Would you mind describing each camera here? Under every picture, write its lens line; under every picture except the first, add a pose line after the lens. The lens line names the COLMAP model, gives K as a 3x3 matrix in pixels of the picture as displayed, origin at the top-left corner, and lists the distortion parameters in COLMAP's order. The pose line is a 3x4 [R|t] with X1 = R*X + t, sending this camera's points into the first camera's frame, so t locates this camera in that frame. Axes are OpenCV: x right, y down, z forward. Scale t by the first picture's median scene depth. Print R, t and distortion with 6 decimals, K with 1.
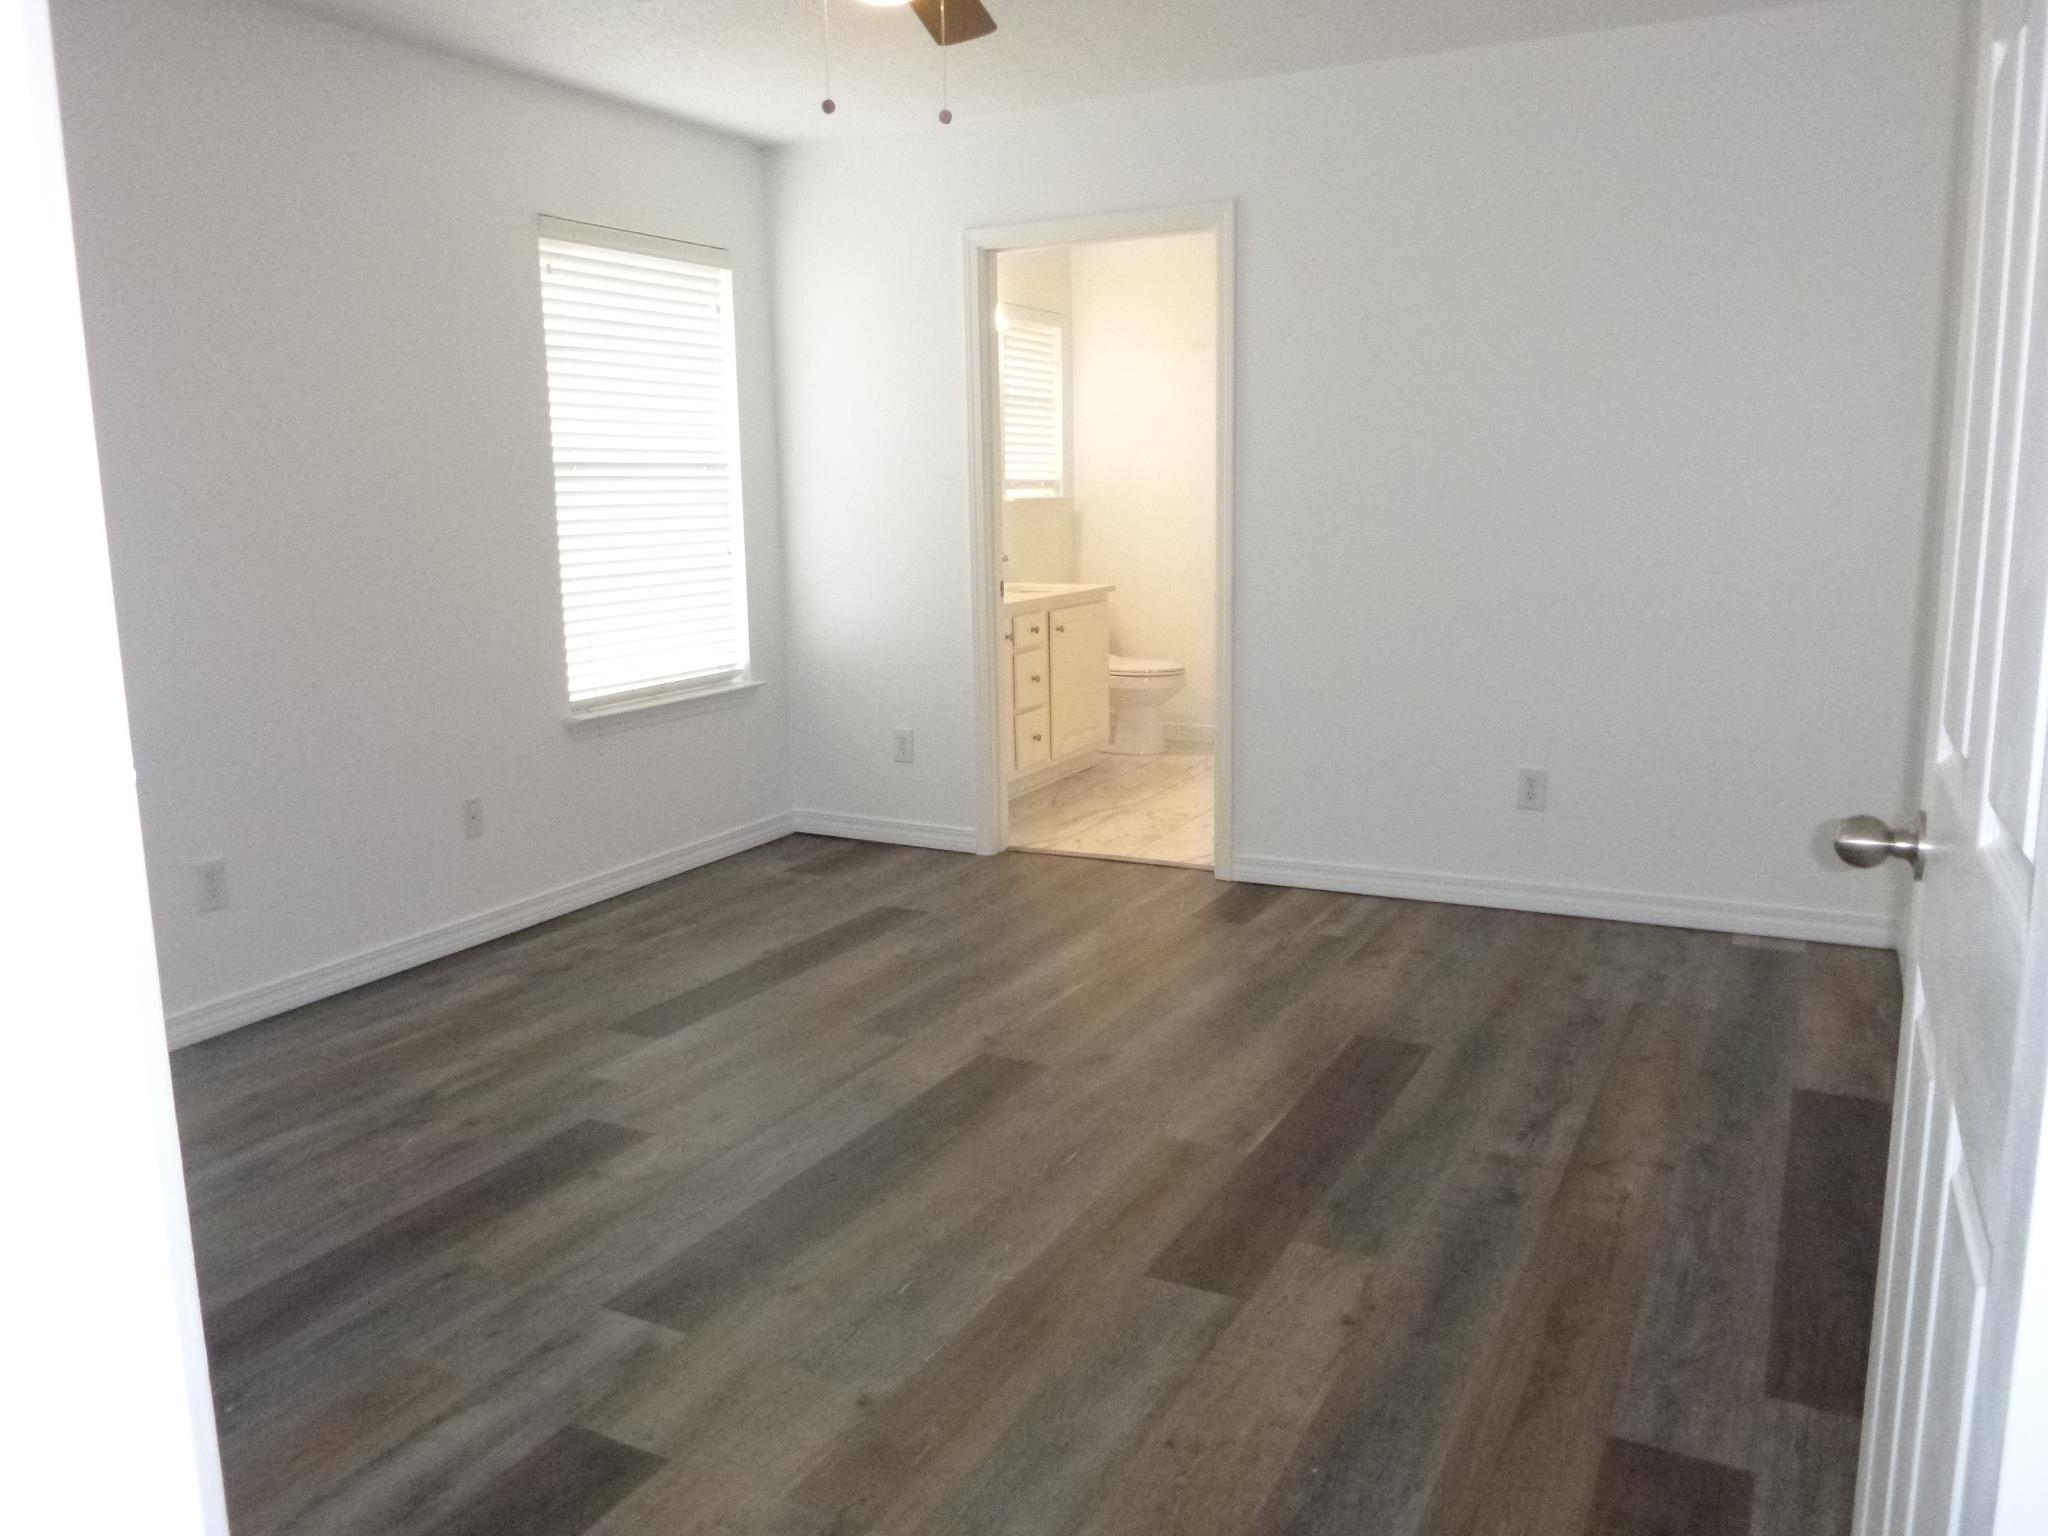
lens RADIAL K [[1527.9, 0, 1050.2], [0, 1527.9, 751.6], [0, 0, 1]] dist [-0.037402, 0.011764]
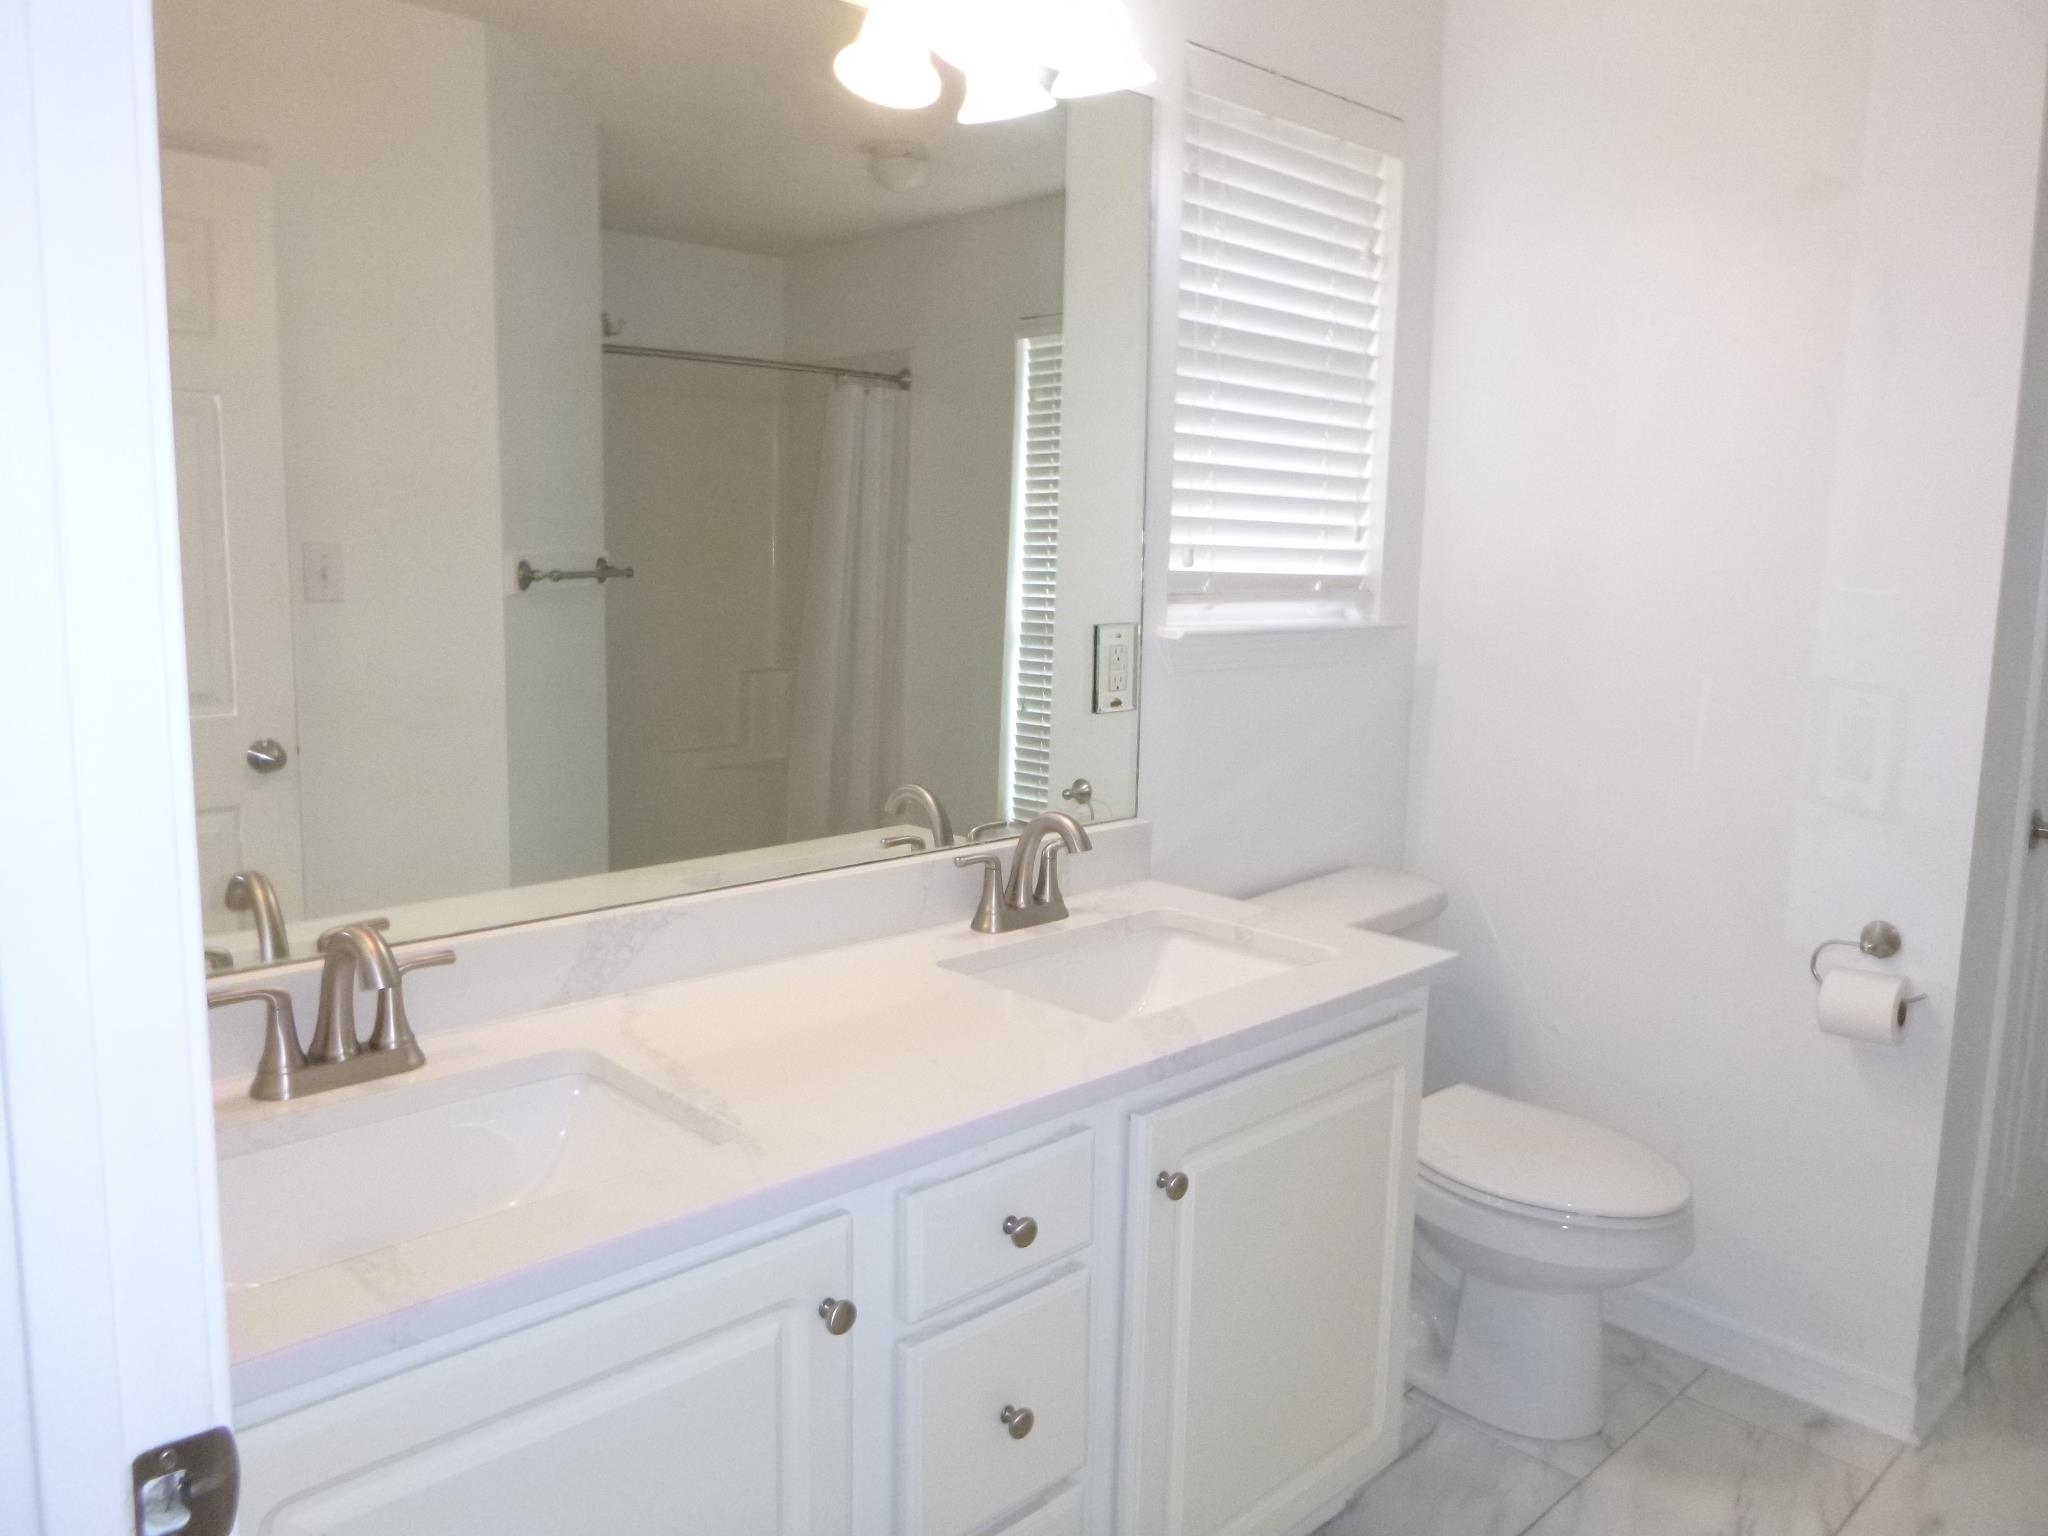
lens RADIAL K [[1515.2, 0, 1036.9], [0, 1515.2, 750.2], [0, 0, 1]] dist [-0.020754, -0.000626]
pose [[0.940532, 0.080183, -0.330108, 0.053826], [-0.092001, 0.995552, -0.020308, -0.123219], [0.327011, 0.049470, 0.943725, 0.639577]]
